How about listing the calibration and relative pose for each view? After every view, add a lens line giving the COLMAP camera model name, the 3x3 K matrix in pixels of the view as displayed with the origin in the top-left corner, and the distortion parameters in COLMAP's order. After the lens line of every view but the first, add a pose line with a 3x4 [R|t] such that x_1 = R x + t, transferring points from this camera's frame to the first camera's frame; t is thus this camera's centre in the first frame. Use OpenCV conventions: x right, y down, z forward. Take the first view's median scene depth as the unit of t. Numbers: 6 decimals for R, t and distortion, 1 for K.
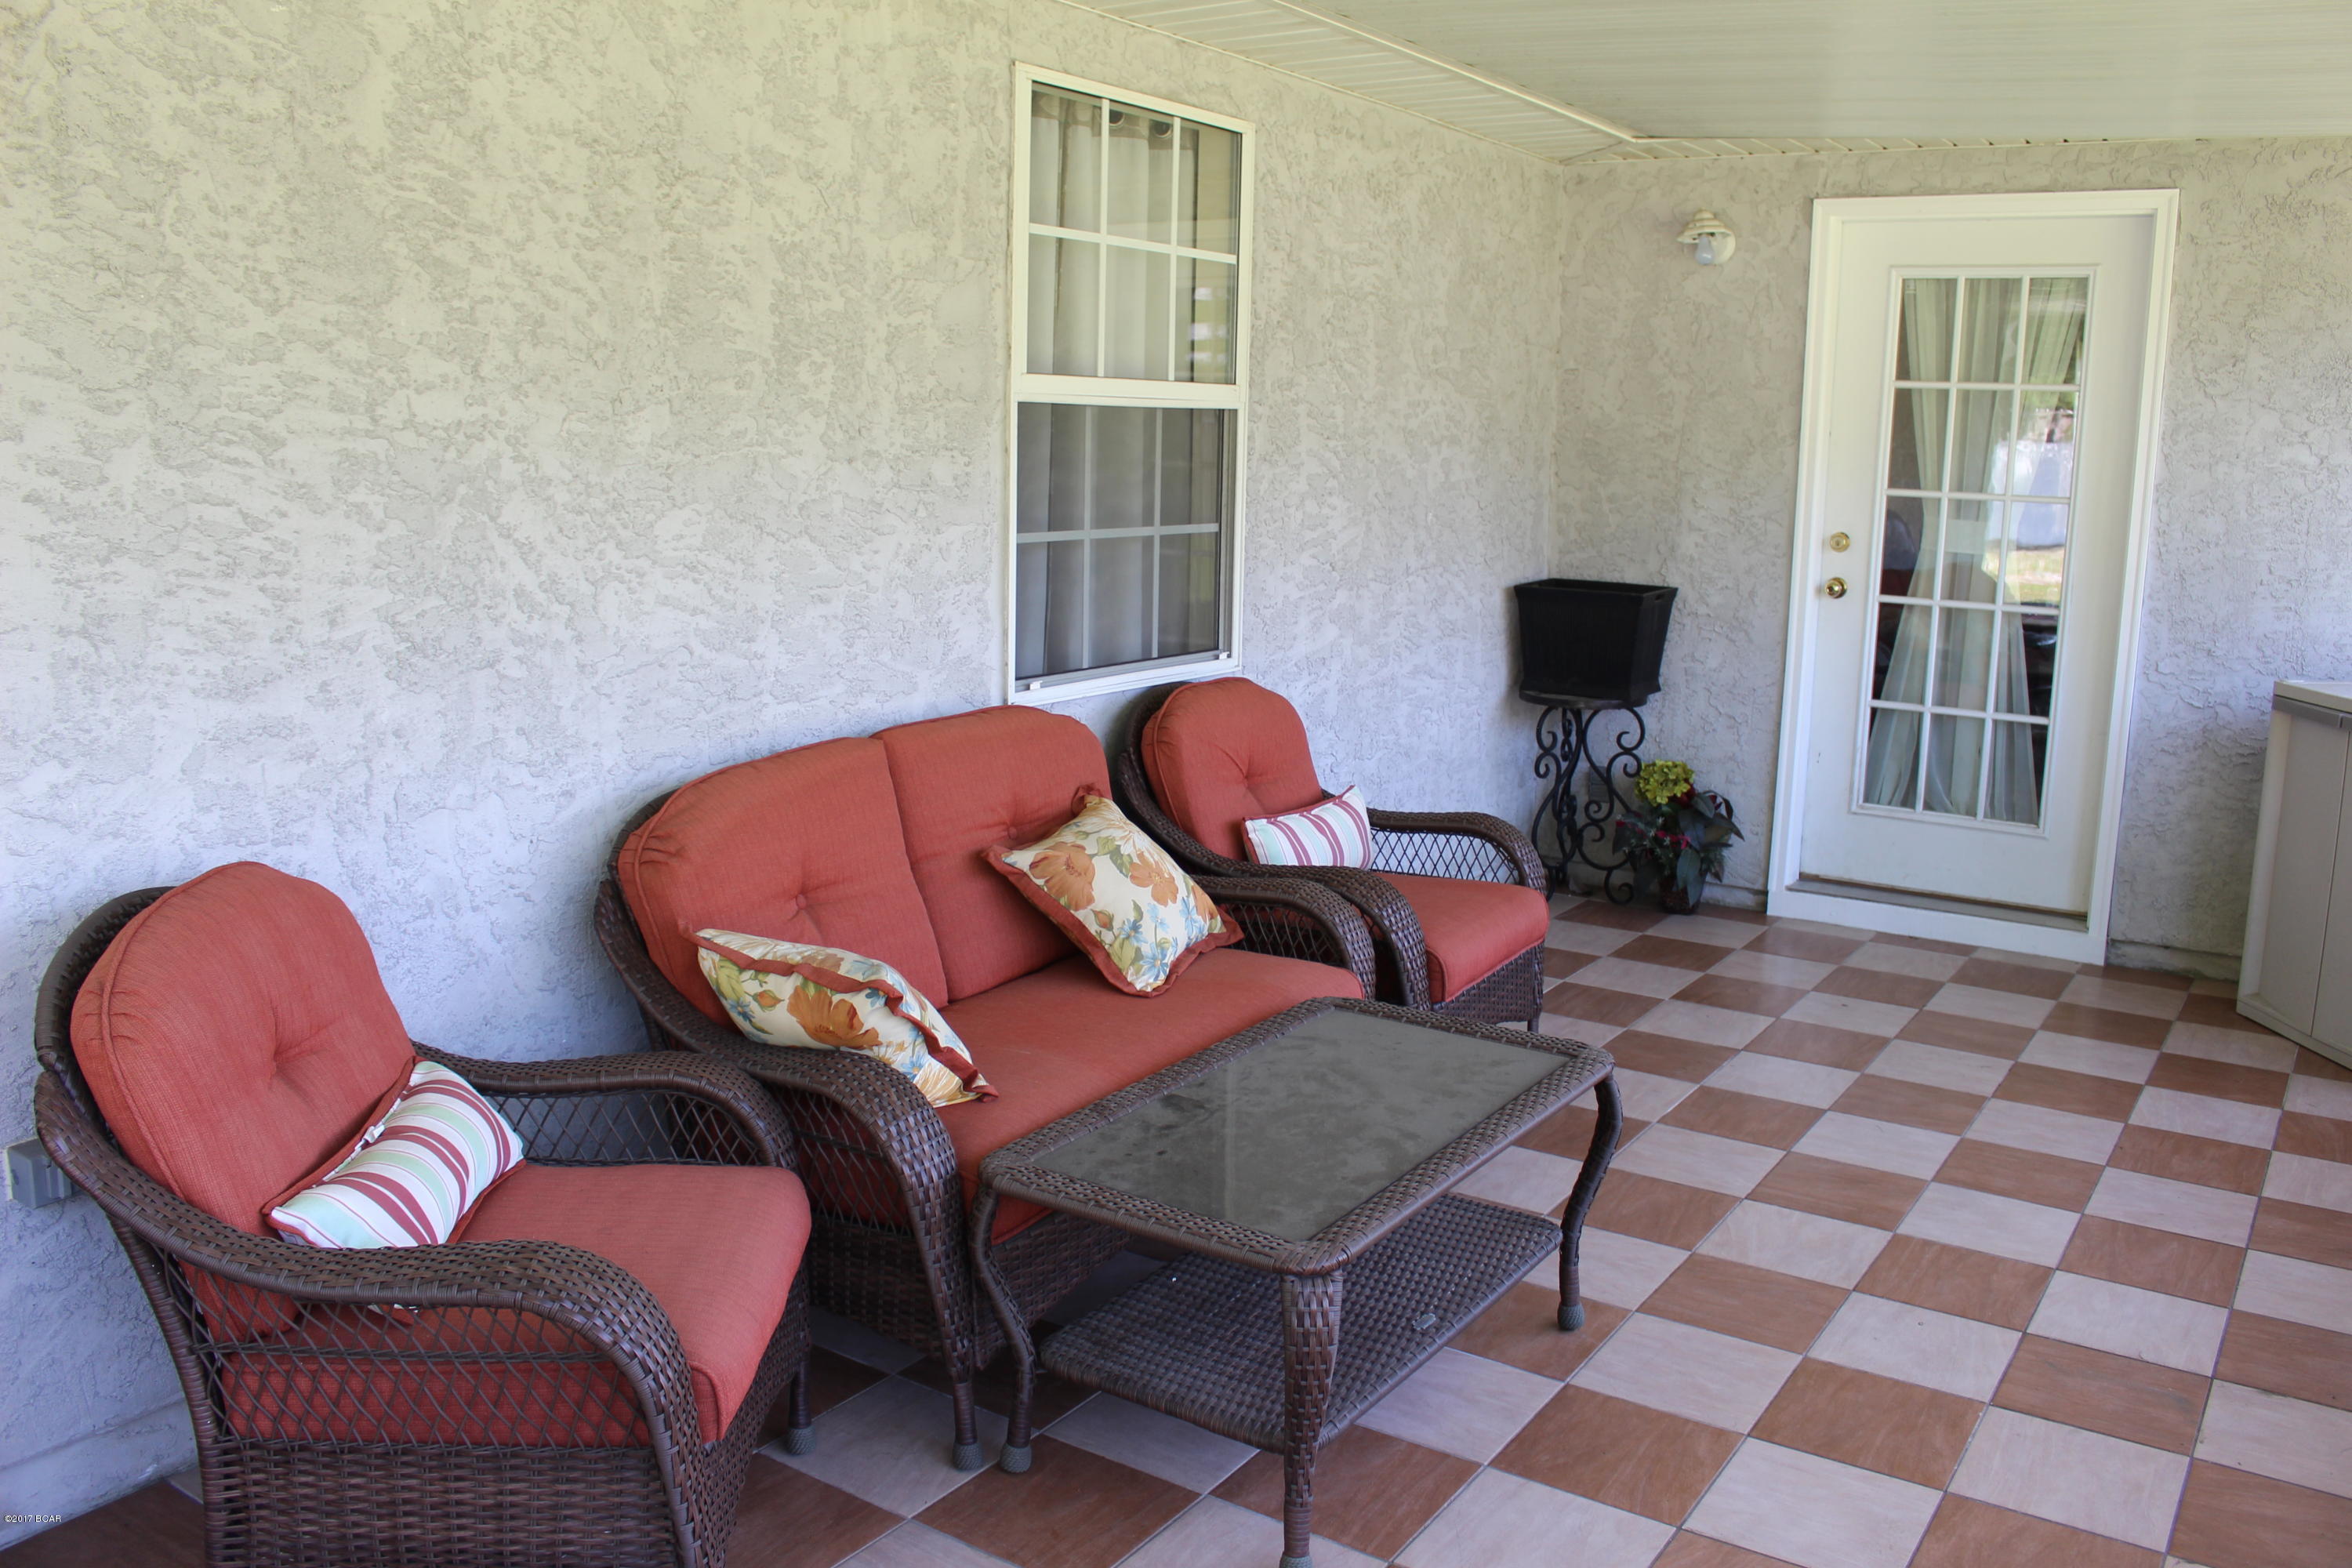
lens RADIAL K [[1925.7, 0, 1190.3], [0, 1925.7, 776.5], [0, 0, 1]] dist [-0.156452, 0.124233]
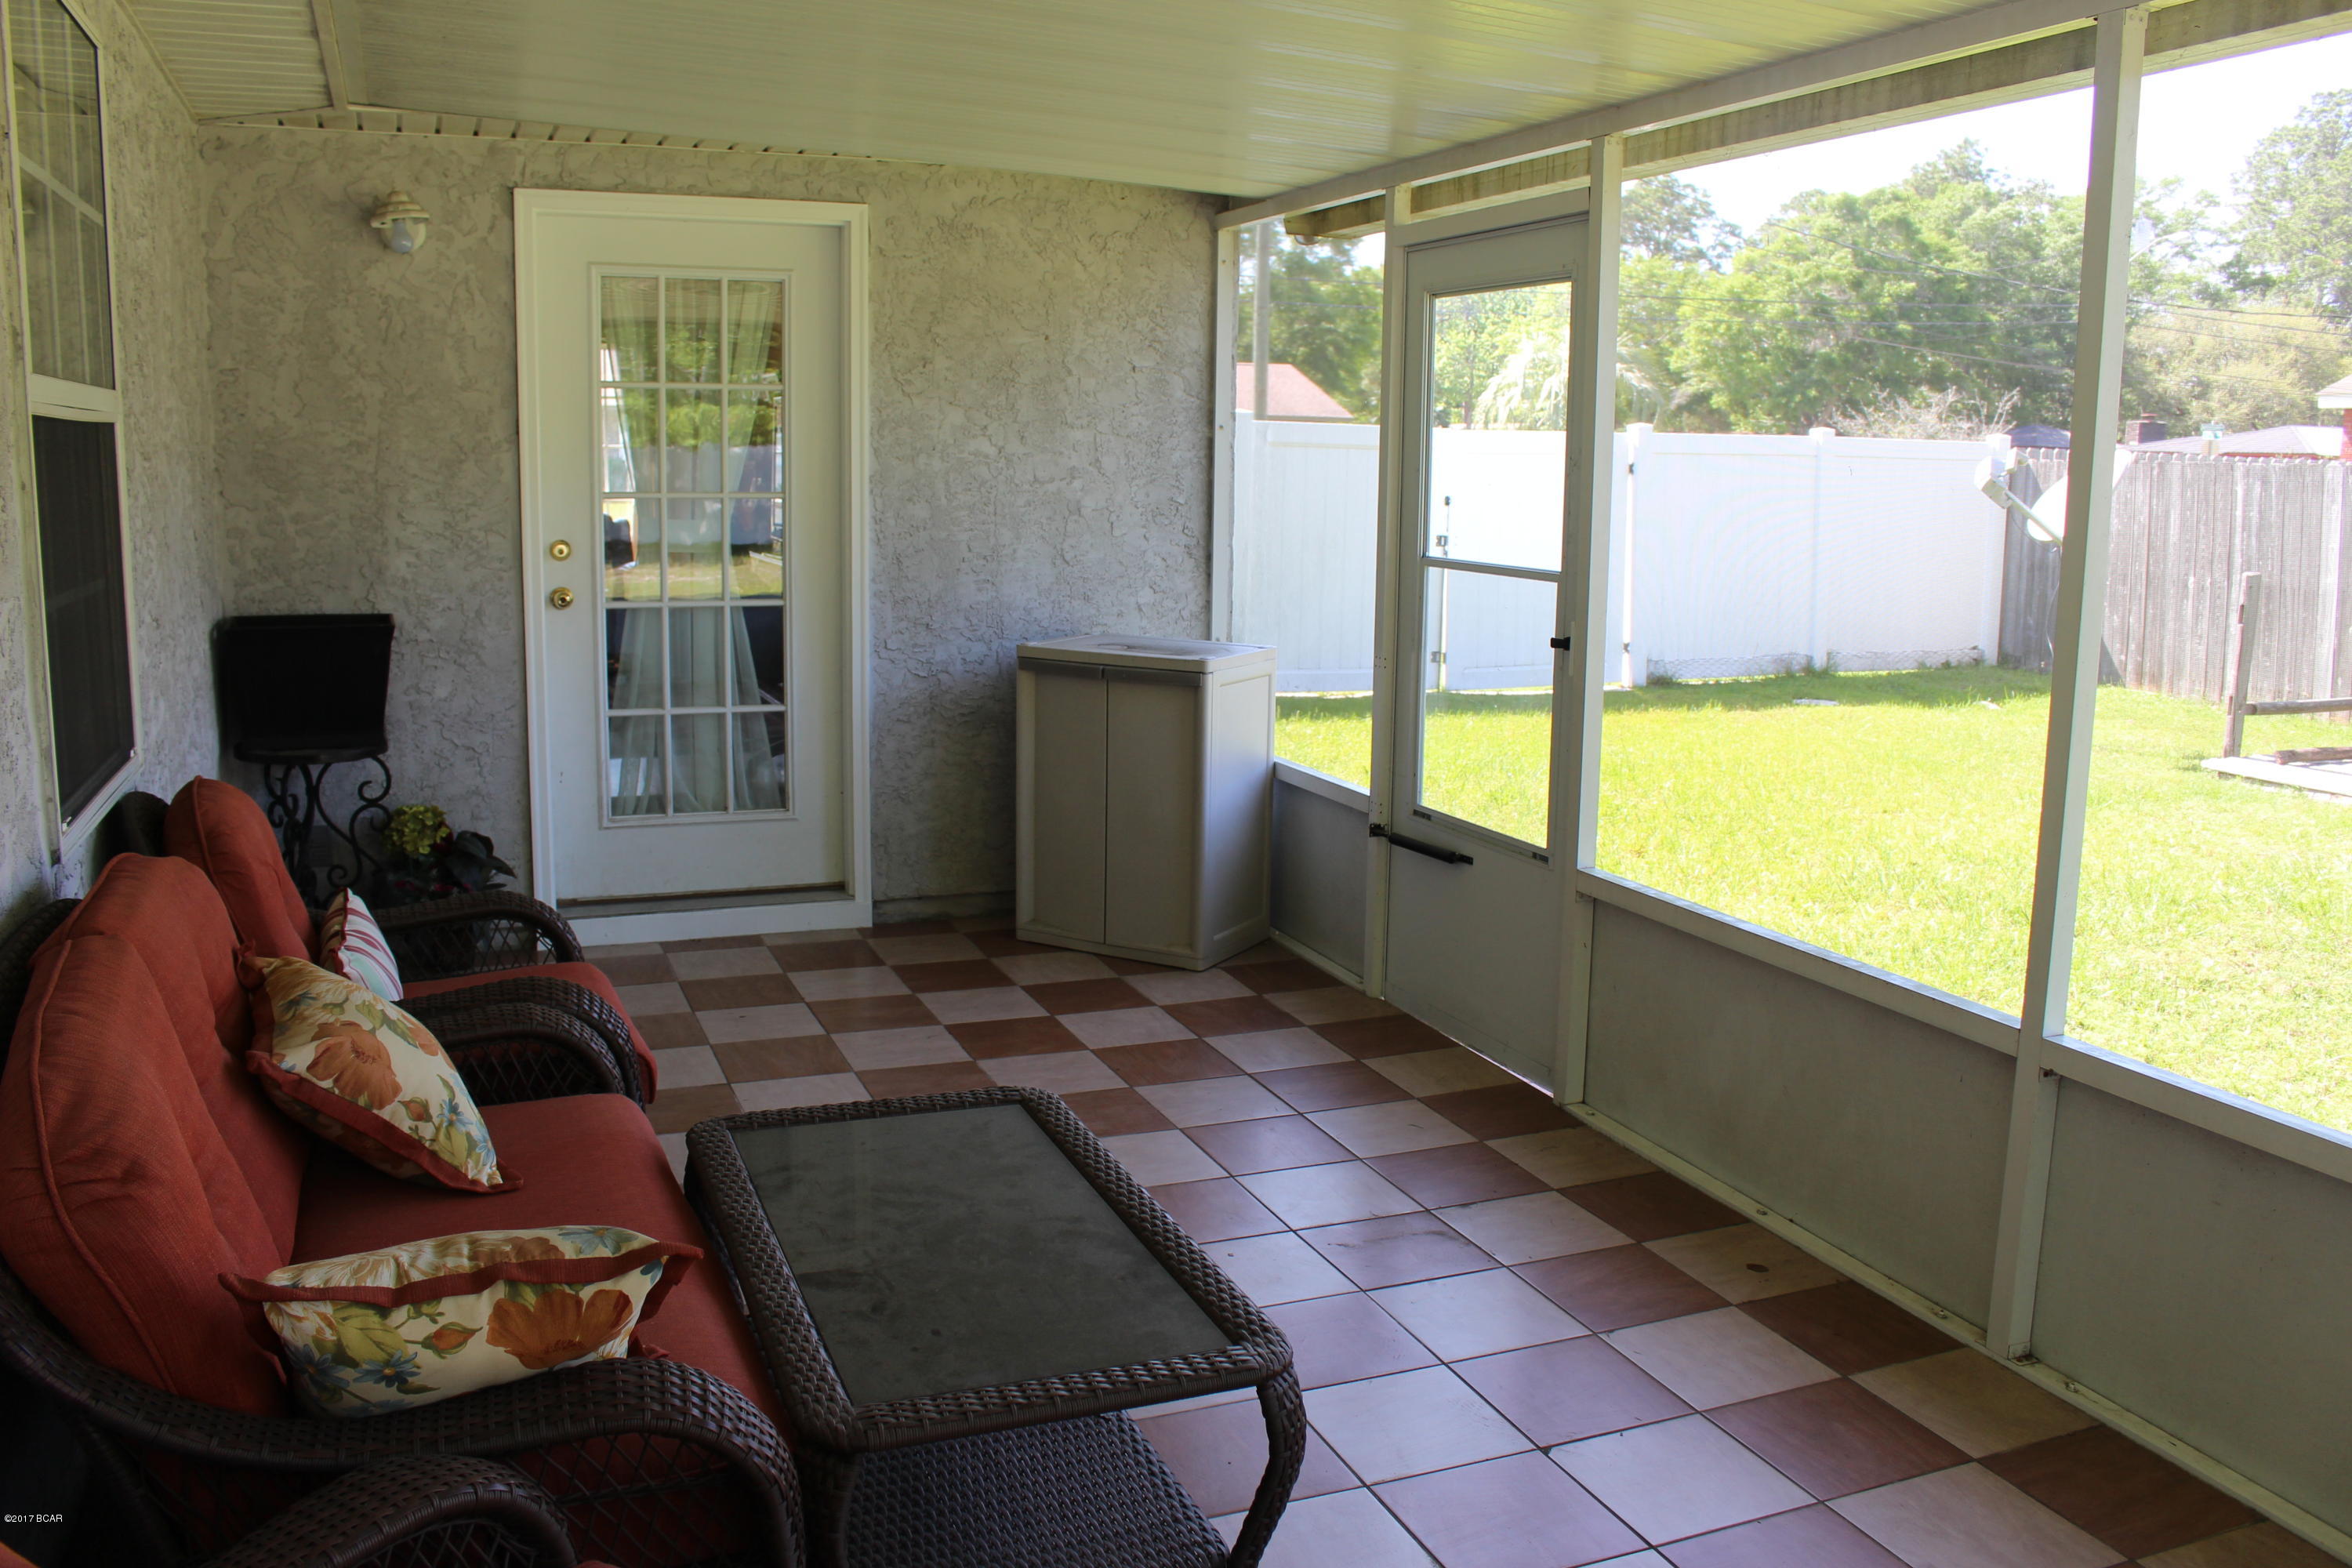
lens RADIAL K [[1925.7, 0, 1190.3], [0, 1925.7, 776.5], [0, 0, 1]] dist [-0.156452, 0.124233]
pose [[0.567650, -0.145555, 0.810301, -0.292859], [0.142321, 0.986778, 0.077554, -0.044065], [-0.810875, 0.071299, 0.580859, 0.214027]]
